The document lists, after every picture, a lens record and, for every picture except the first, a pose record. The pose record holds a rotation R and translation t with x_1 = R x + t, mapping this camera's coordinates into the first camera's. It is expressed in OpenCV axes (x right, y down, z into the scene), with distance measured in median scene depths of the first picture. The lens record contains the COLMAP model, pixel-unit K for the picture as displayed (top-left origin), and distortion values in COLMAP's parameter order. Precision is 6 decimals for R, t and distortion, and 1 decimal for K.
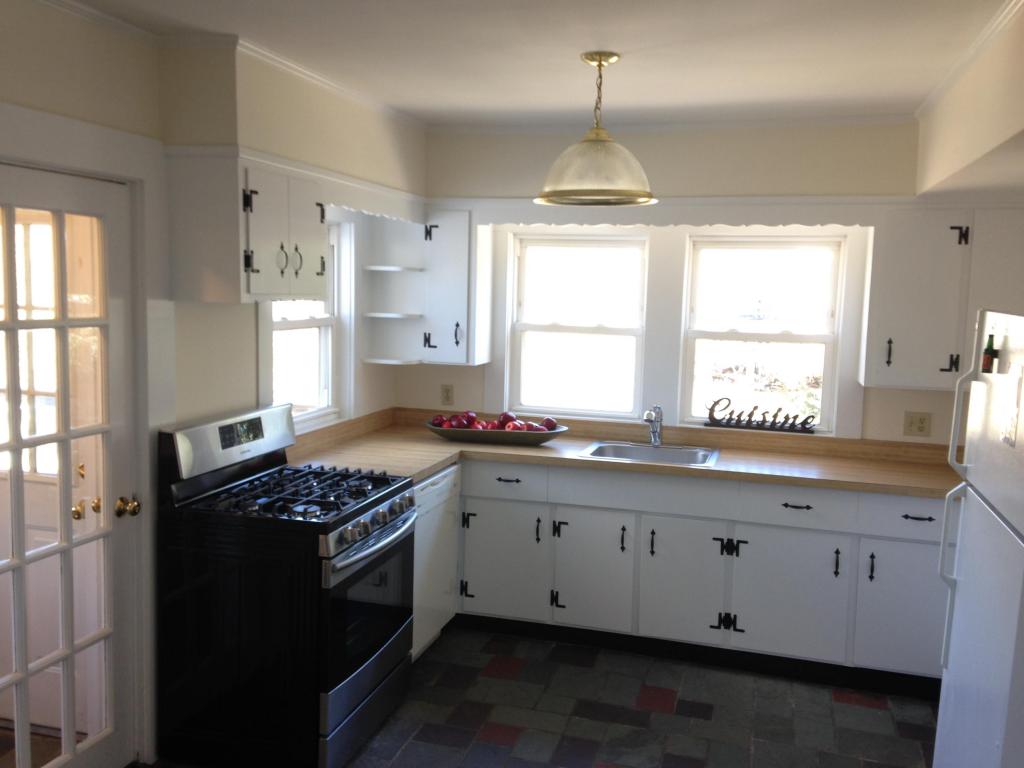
lens RADIAL K [[925.7, 0, 505.6], [0, 925.7, 386.9], [0, 0, 1]] dist [0.227598, -0.332051]
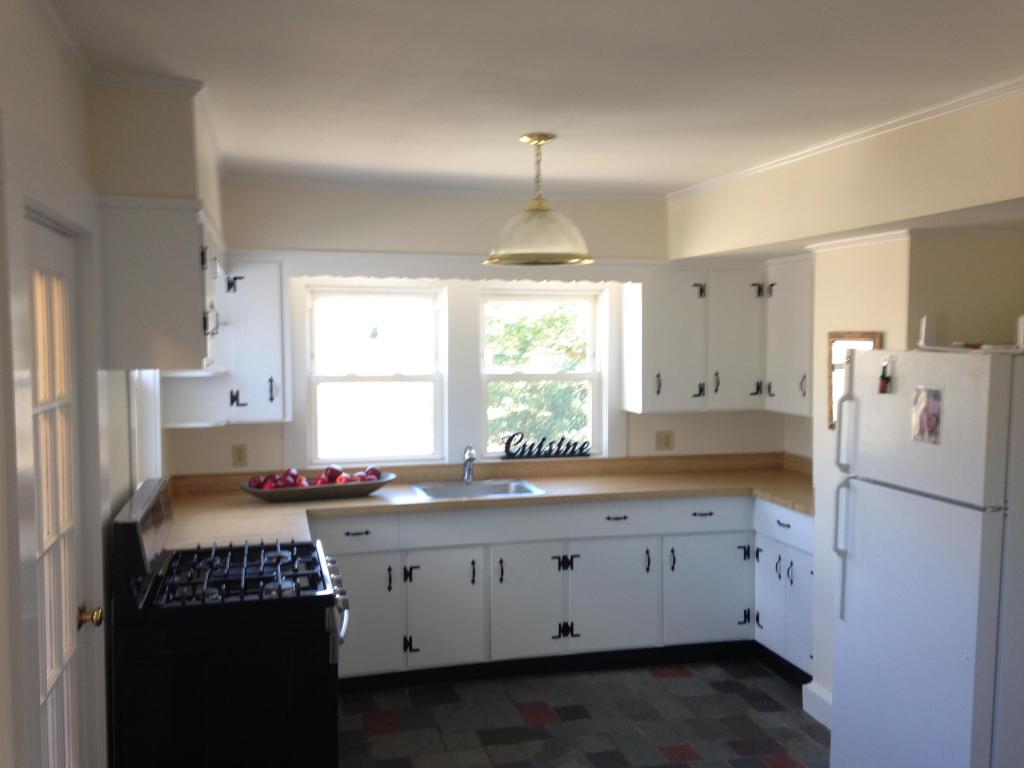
lens RADIAL K [[925.7, 0, 505.6], [0, 925.7, 386.9], [0, 0, 1]] dist [0.227598, -0.332051]
pose [[0.860761, -0.057982, 0.505697, -0.357559], [0.080769, 0.996462, -0.023226, -0.019426], [-0.502561, 0.060837, 0.862399, 0.050036]]
